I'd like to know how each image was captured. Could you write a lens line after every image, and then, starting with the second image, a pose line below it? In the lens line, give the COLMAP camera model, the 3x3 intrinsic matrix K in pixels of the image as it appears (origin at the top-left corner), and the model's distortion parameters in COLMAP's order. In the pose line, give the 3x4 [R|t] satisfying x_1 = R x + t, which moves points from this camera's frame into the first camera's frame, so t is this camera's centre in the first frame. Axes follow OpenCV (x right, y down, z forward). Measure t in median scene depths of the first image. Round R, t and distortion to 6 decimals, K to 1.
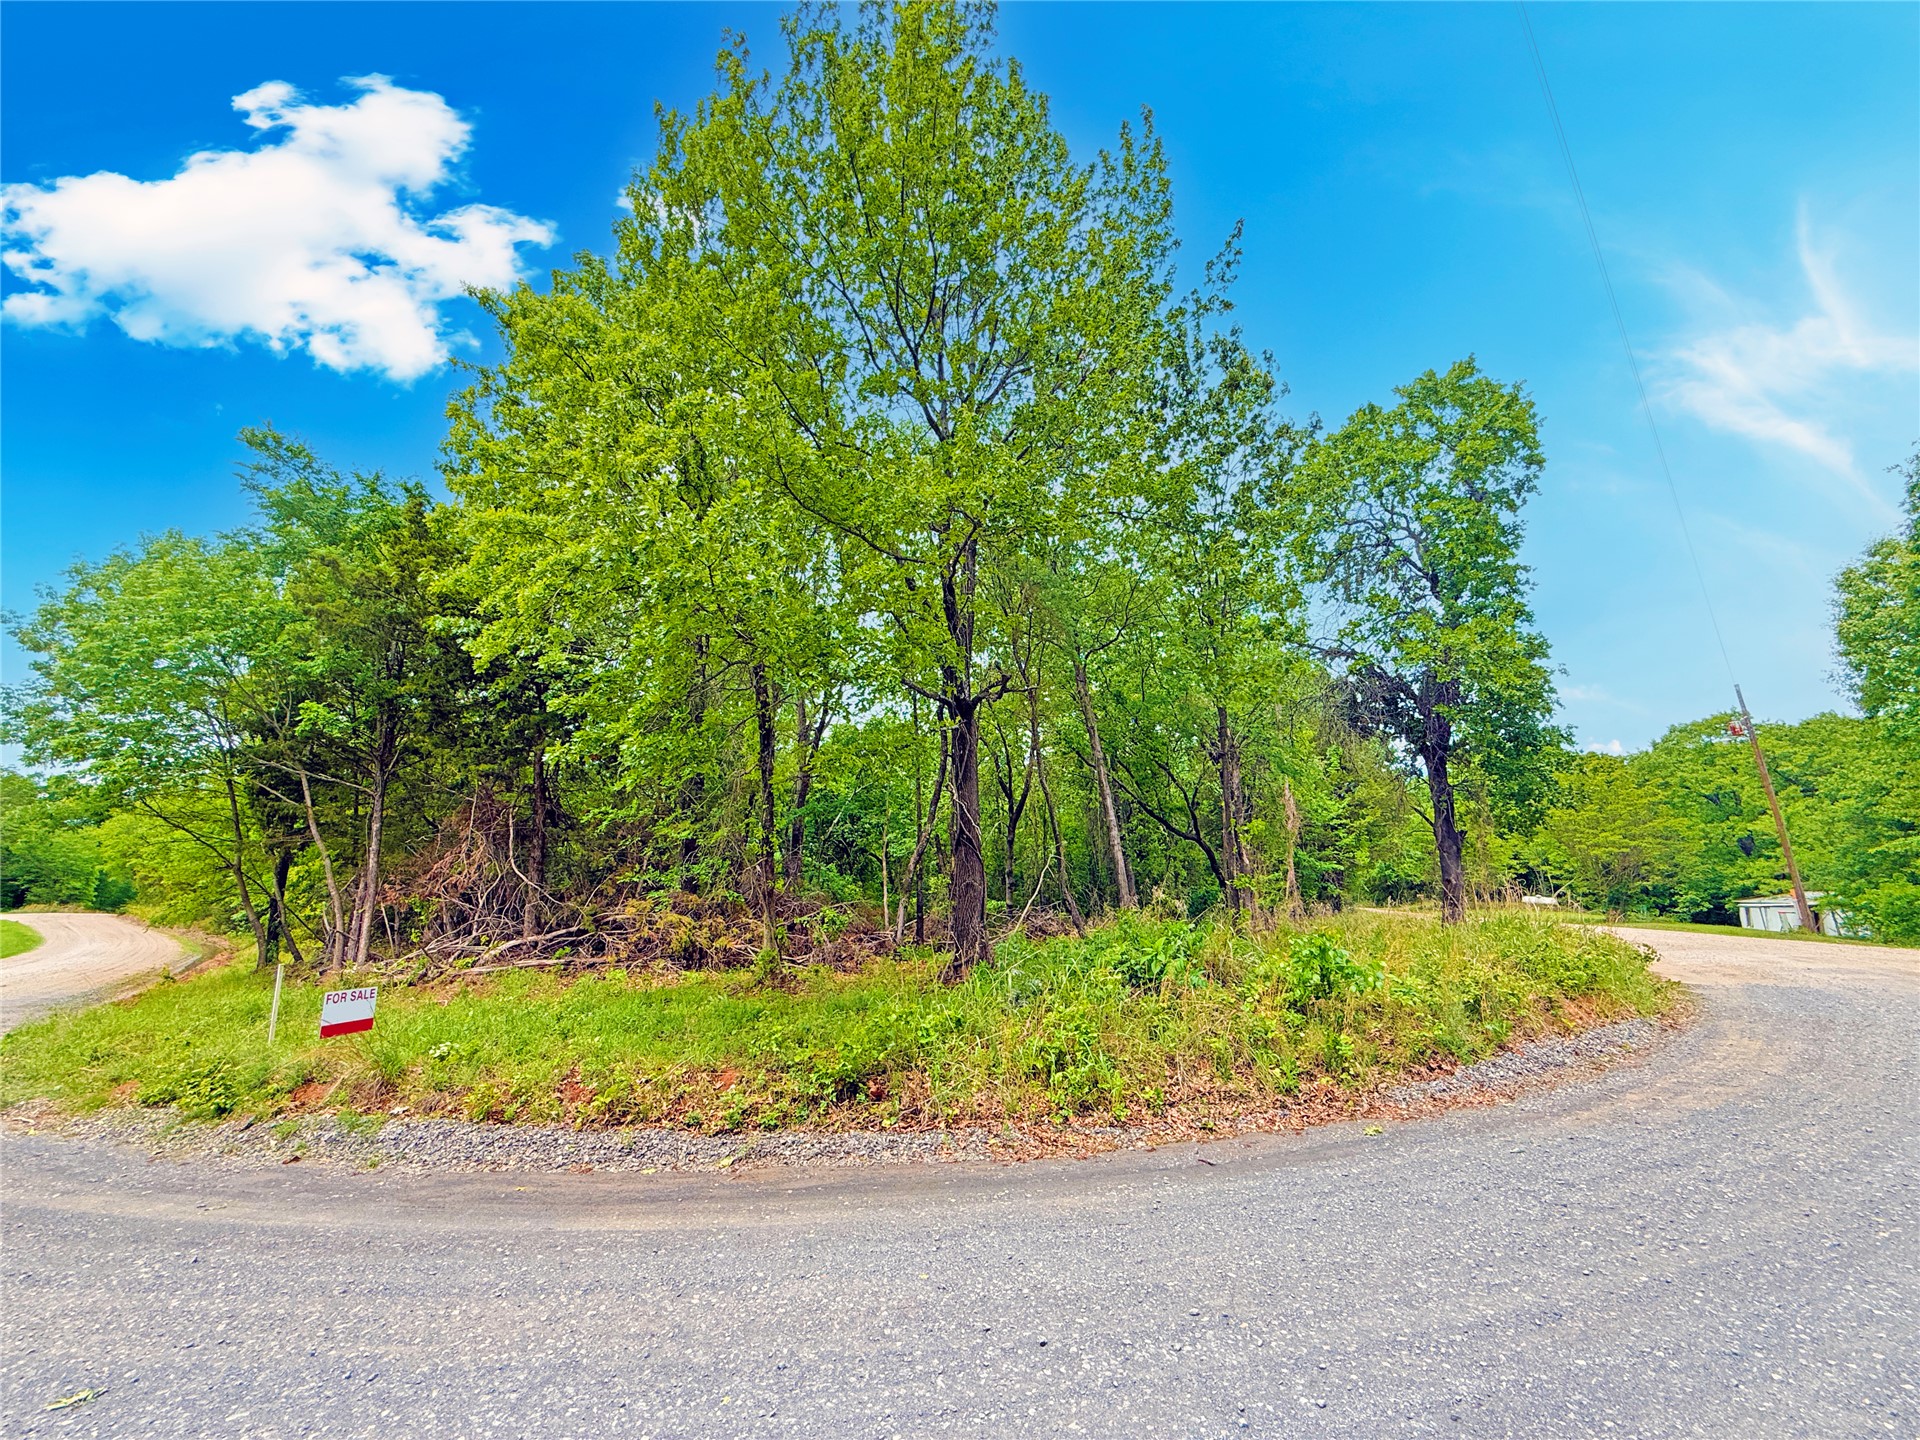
lens RADIAL K [[762.7, 0, 957.1], [0, 762.7, 724.3], [0, 0, 1]] dist [0.000946, -0.000340]
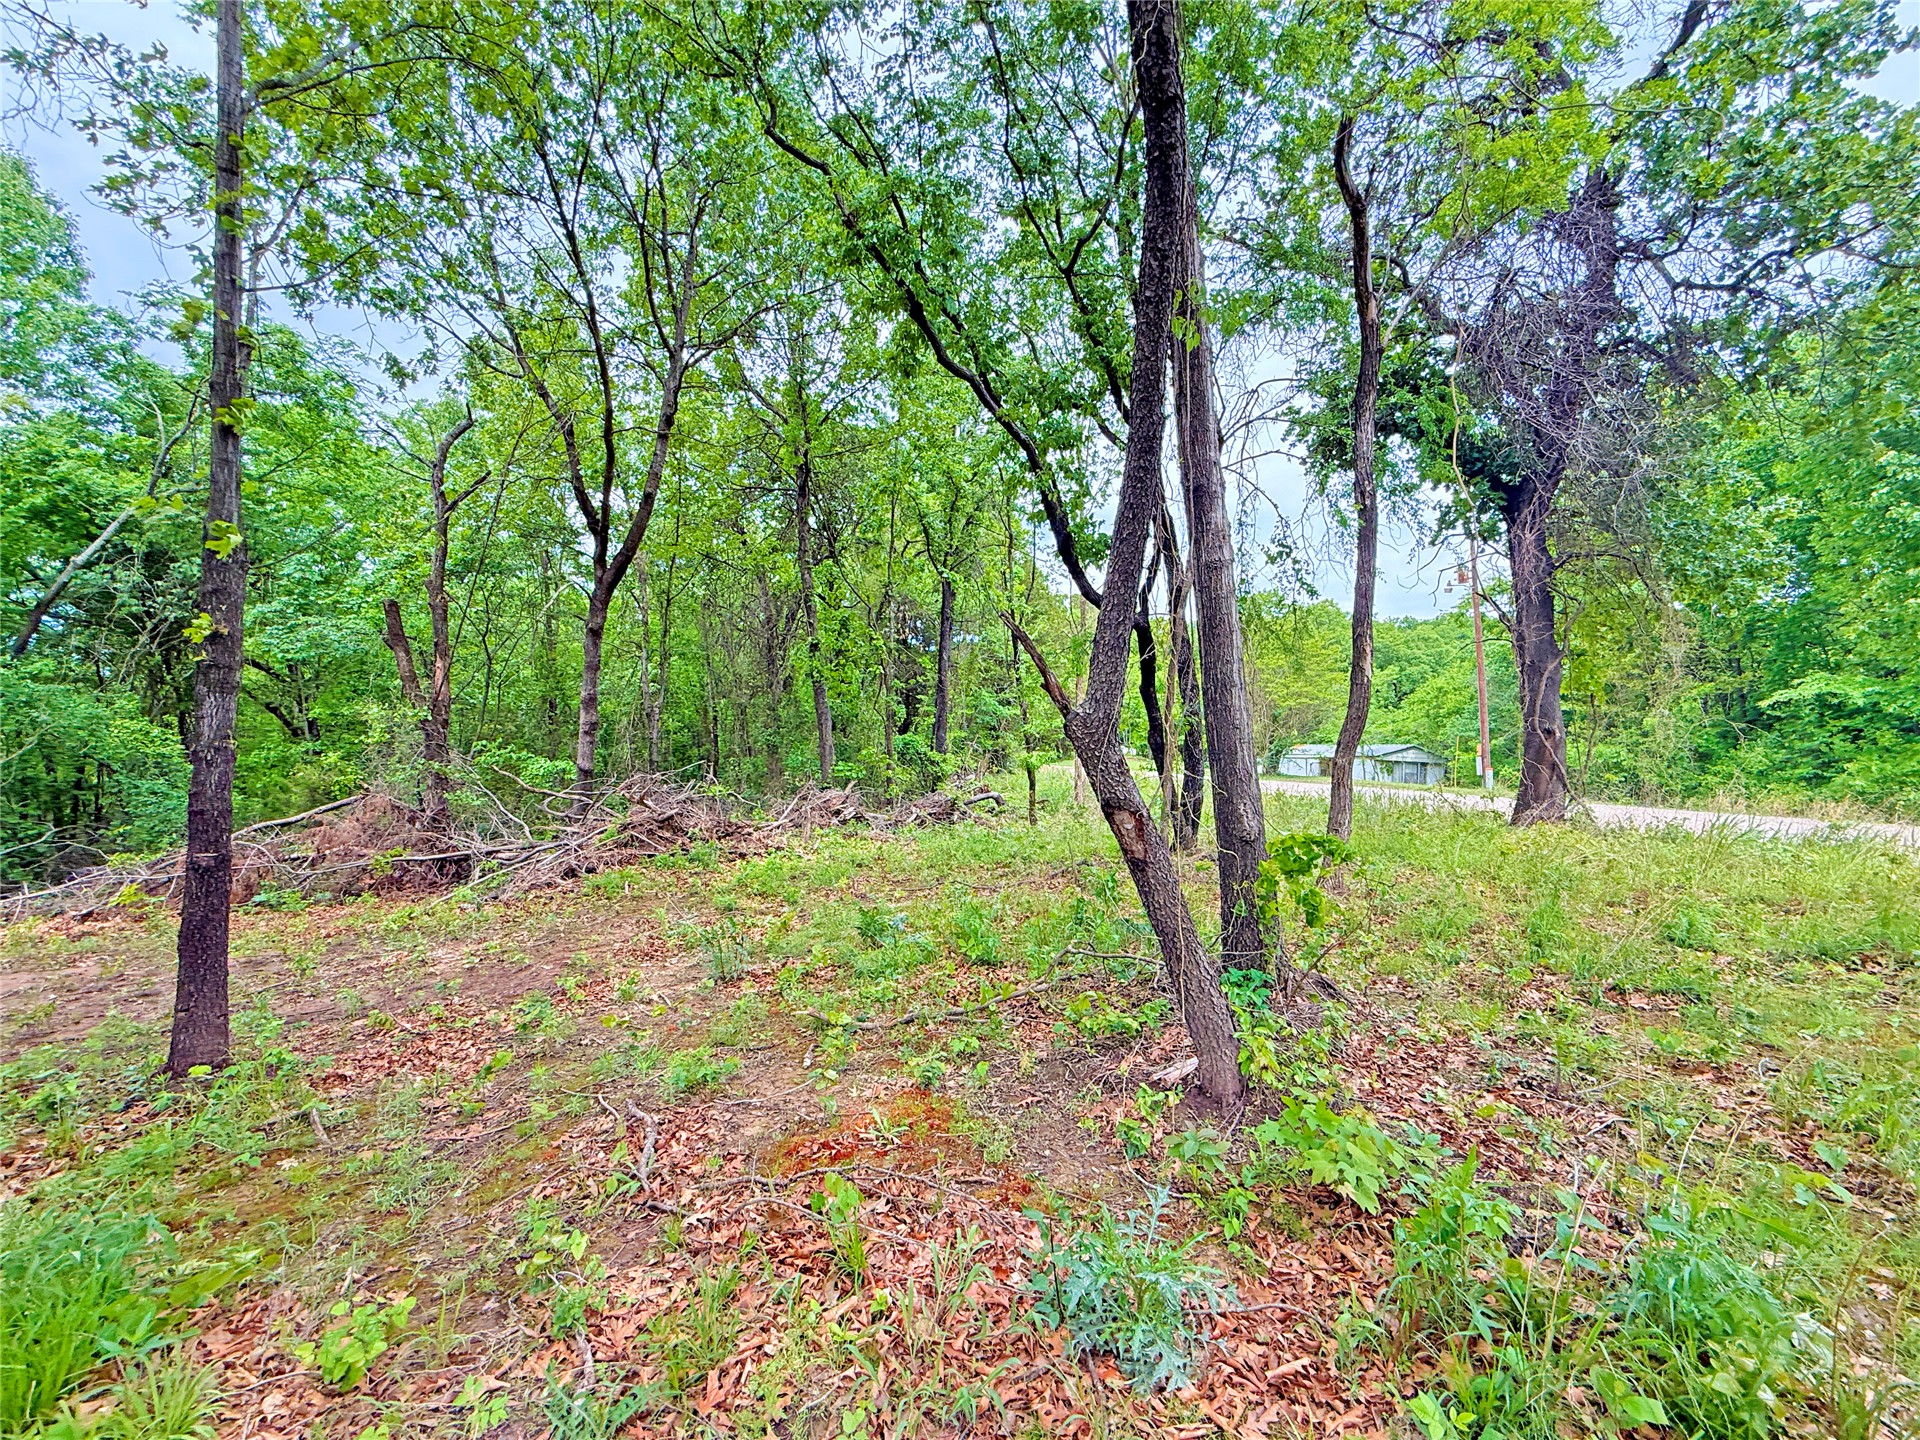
lens RADIAL K [[762.7, 0, 959.6], [0, 762.7, 721.5], [0, 0, 1]] dist [0.000946, -0.000340]
pose [[0.837562, 0.022209, 0.545891, 0.013407], [-0.126994, 0.979720, 0.154988, 0.242671], [-0.531378, -0.199137, 0.823397, 1.128955]]
